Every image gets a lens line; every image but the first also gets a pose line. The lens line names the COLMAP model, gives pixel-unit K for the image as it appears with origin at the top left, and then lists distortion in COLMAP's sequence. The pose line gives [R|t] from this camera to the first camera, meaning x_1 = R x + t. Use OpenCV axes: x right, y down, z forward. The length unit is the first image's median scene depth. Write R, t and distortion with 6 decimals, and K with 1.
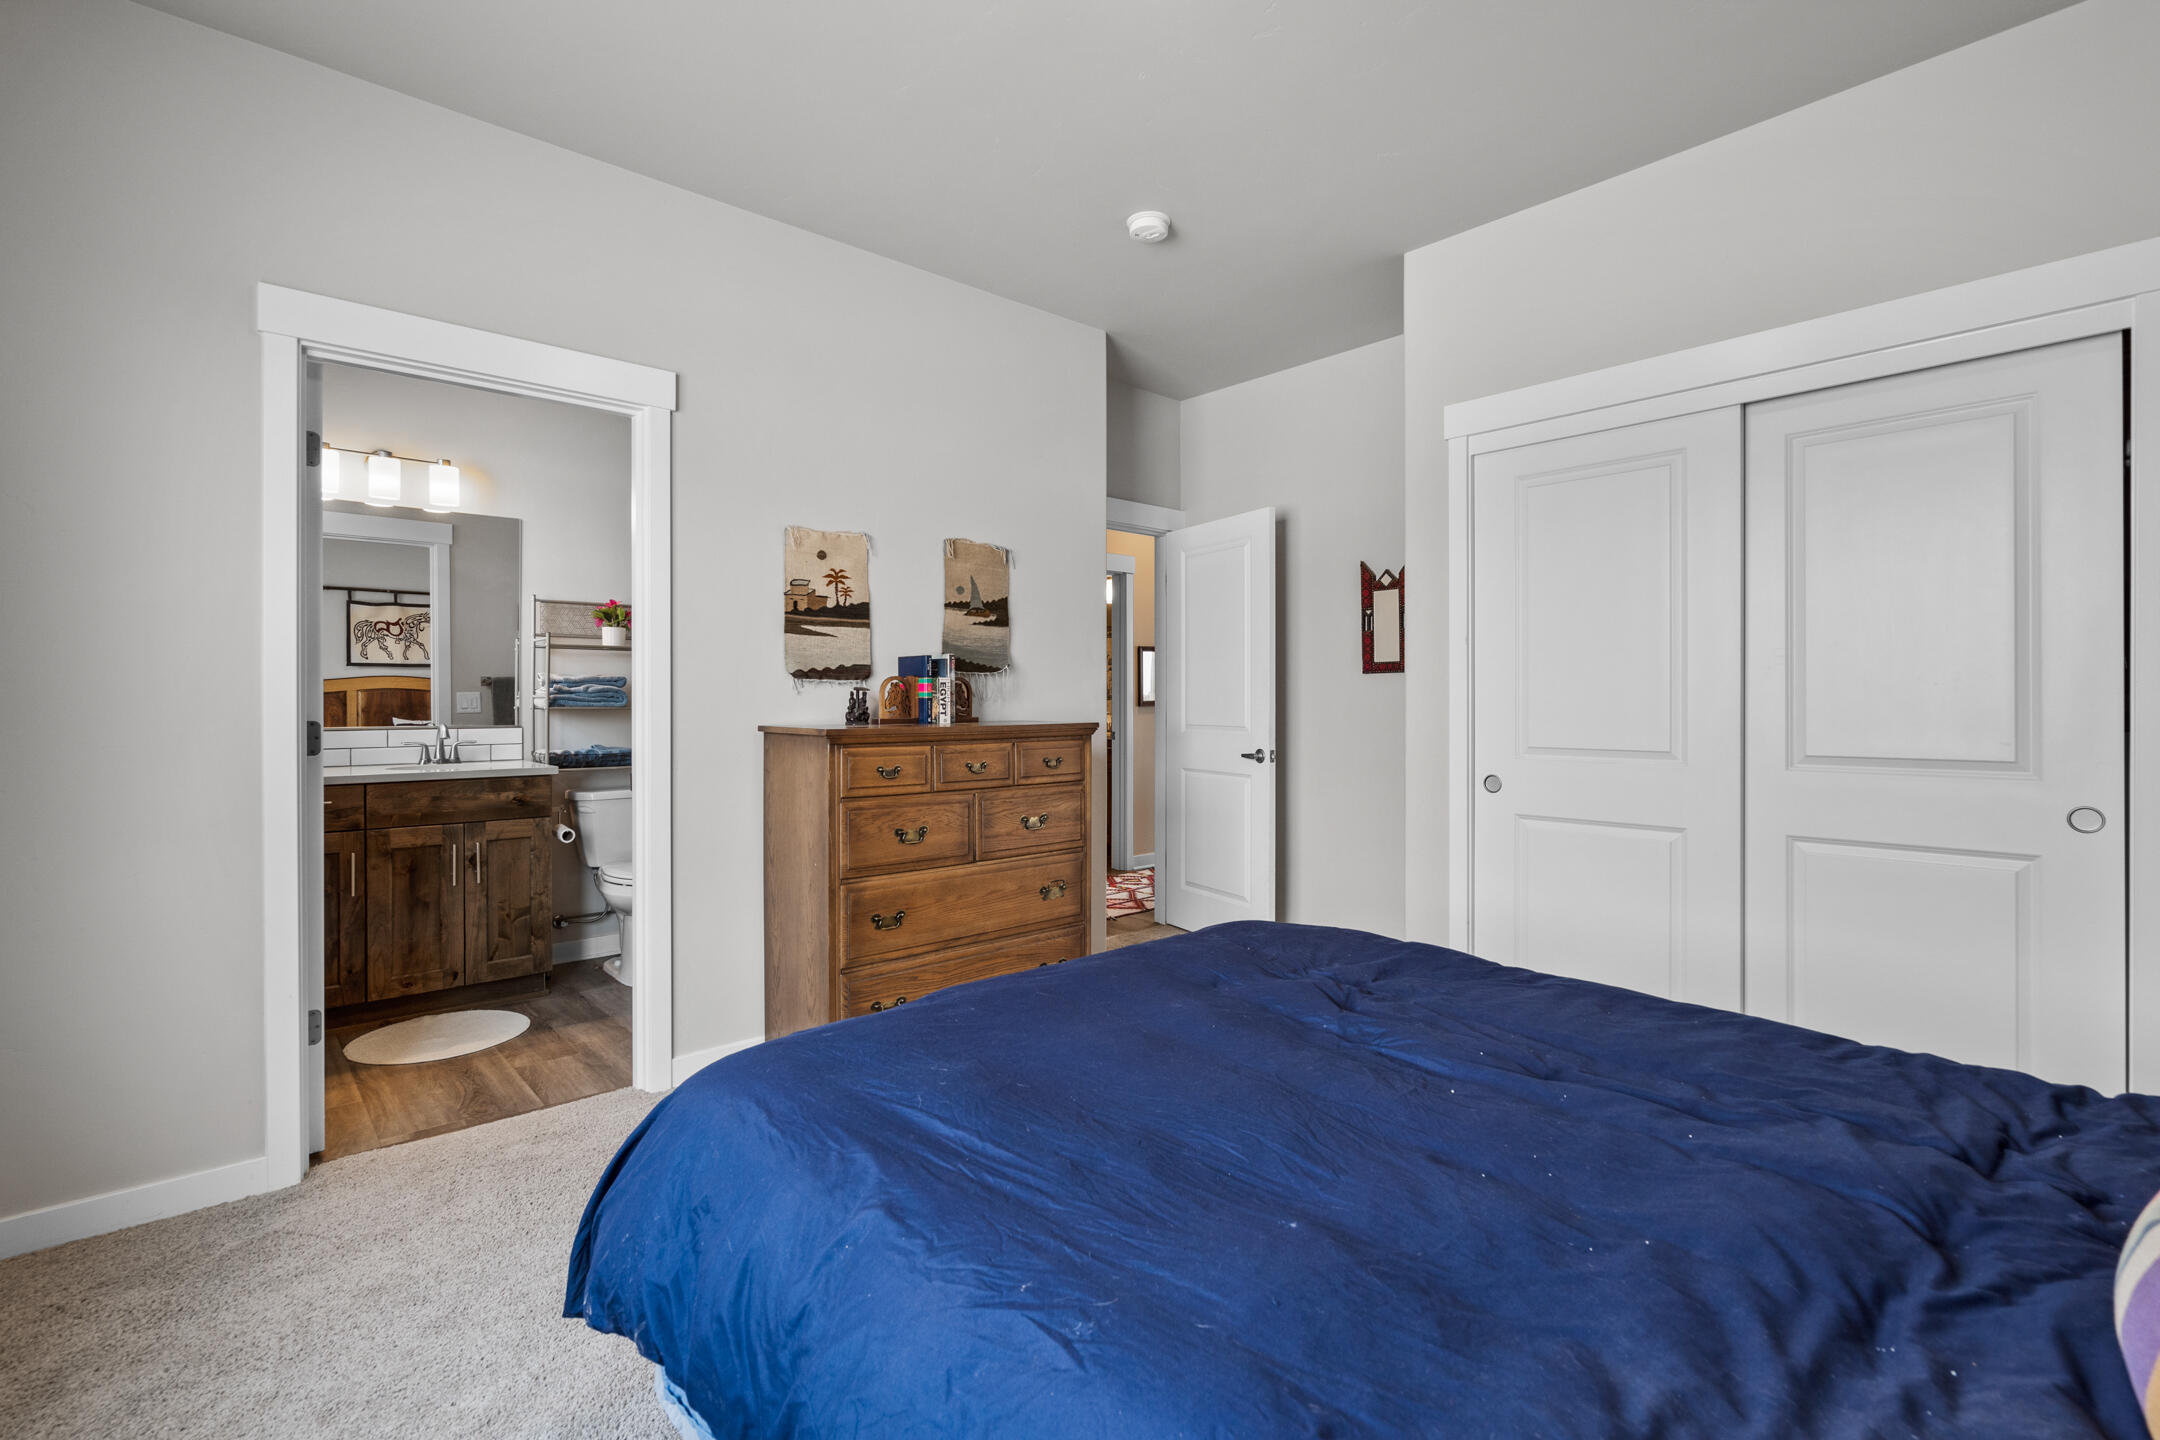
lens RADIAL K [[985.2, 0, 1082.3], [0, 985.2, 710.3], [0, 0, 1]] dist [-0.006726, 0.002934]
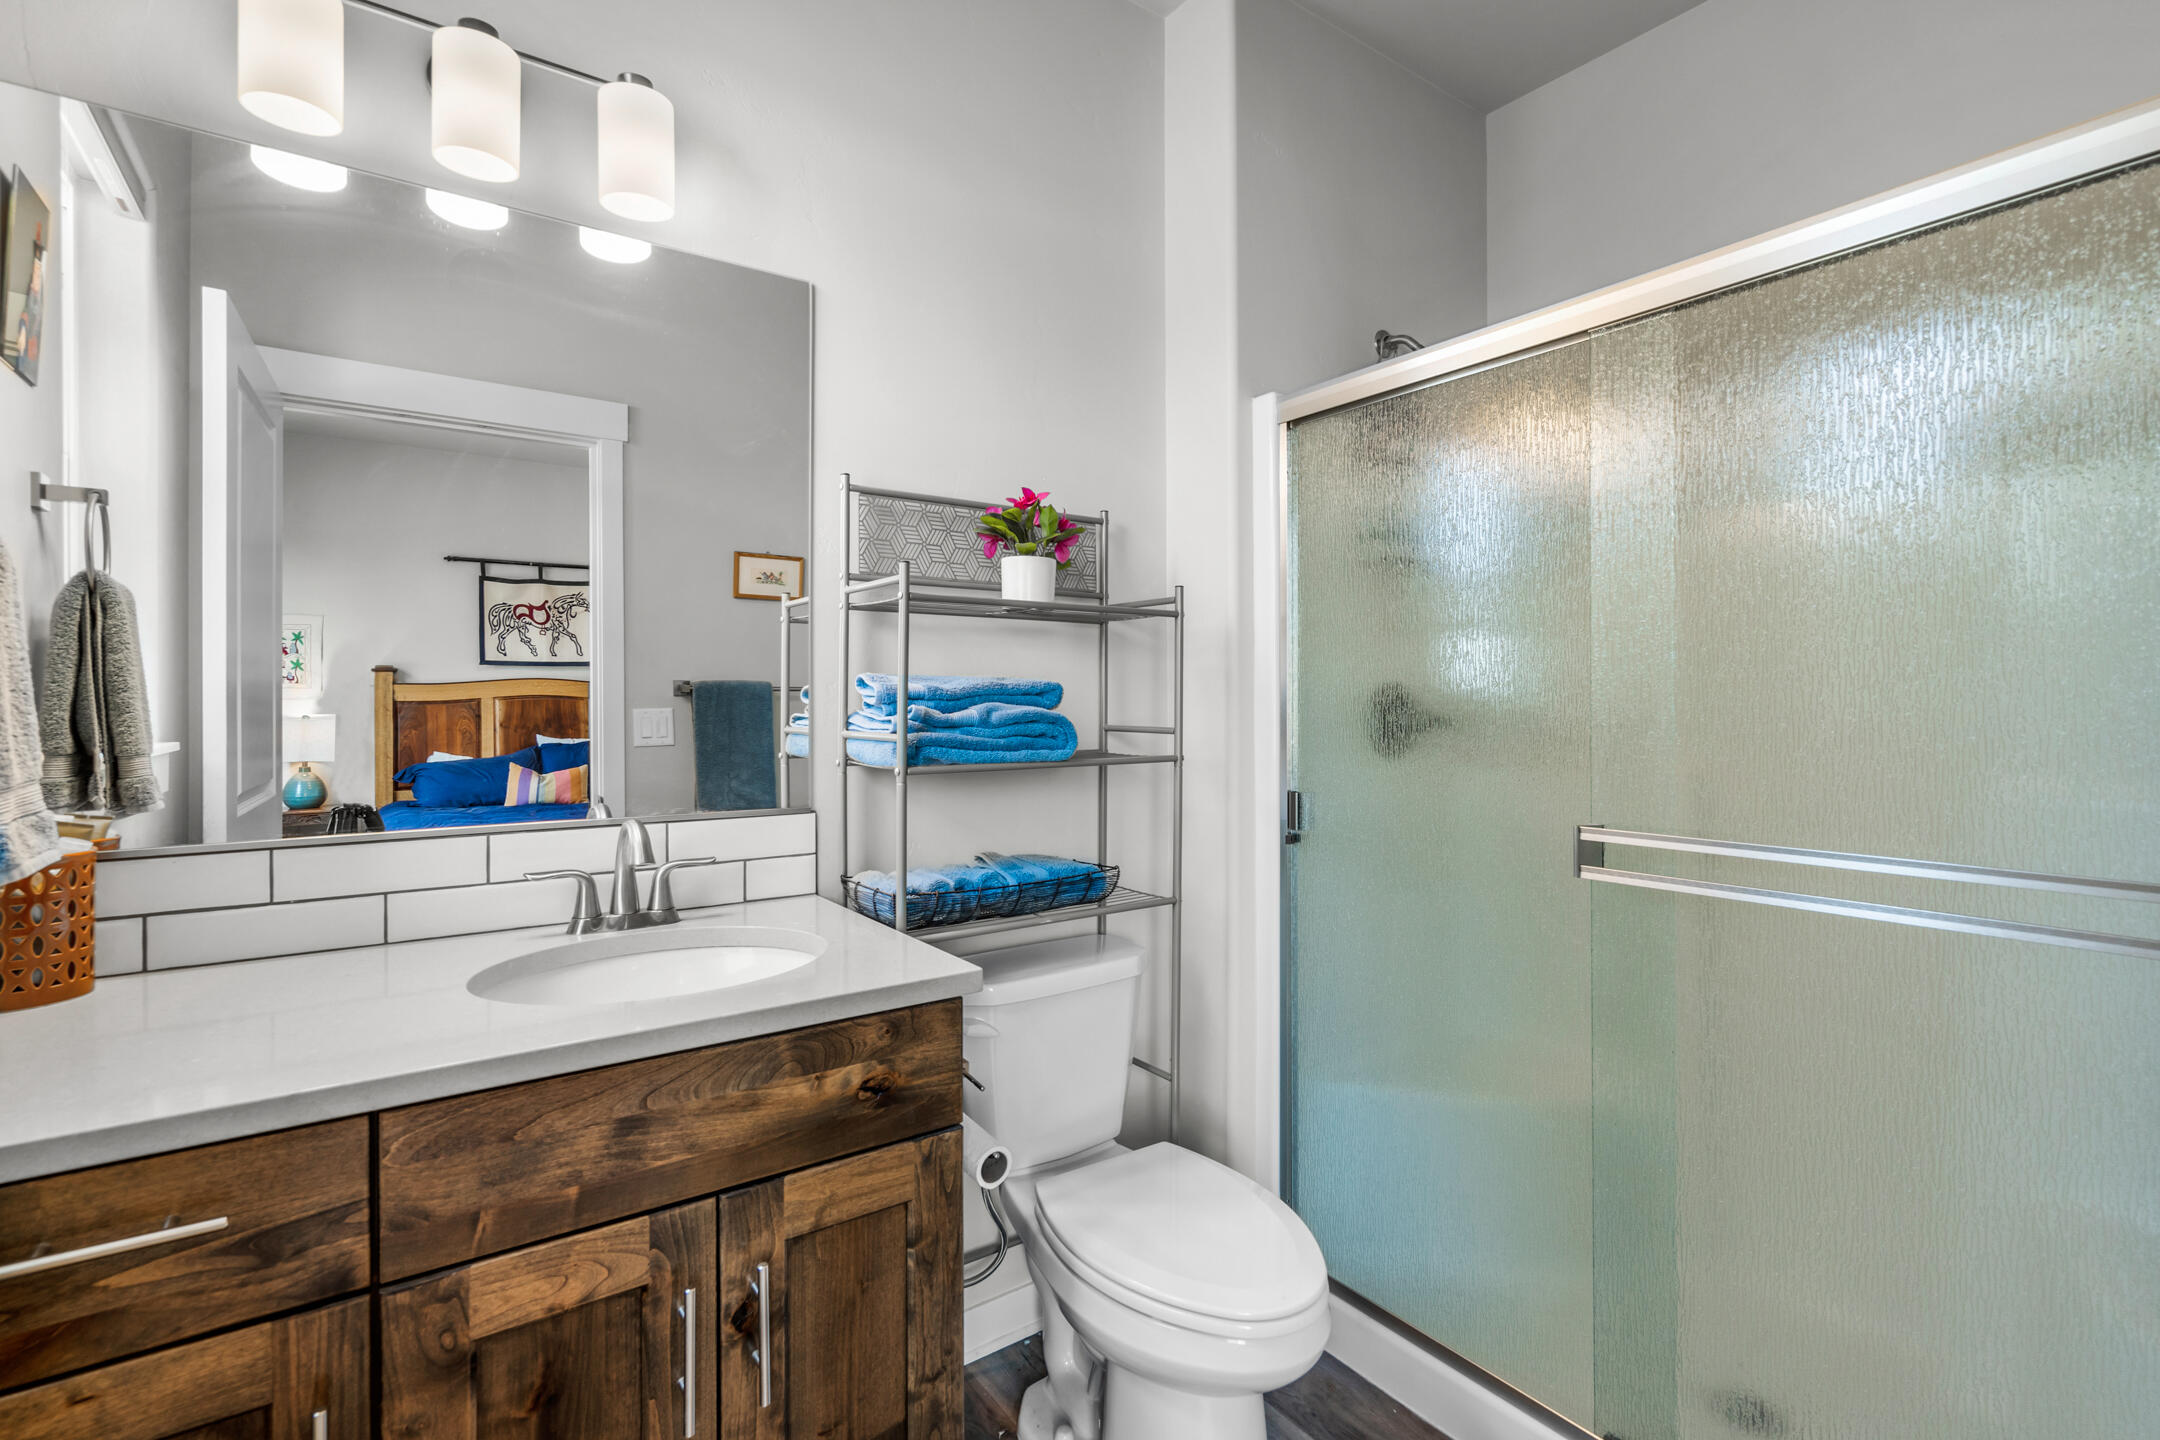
lens RADIAL K [[985.2, 0, 1081.0], [0, 985.2, 716.4], [0, 0, 1]] dist [-0.006726, 0.002934]
pose [[0.993433, 0.003936, -0.114345, -0.424070], [-0.003318, 0.999979, 0.005594, -0.023595], [0.114364, -0.005177, 0.993425, 0.627731]]
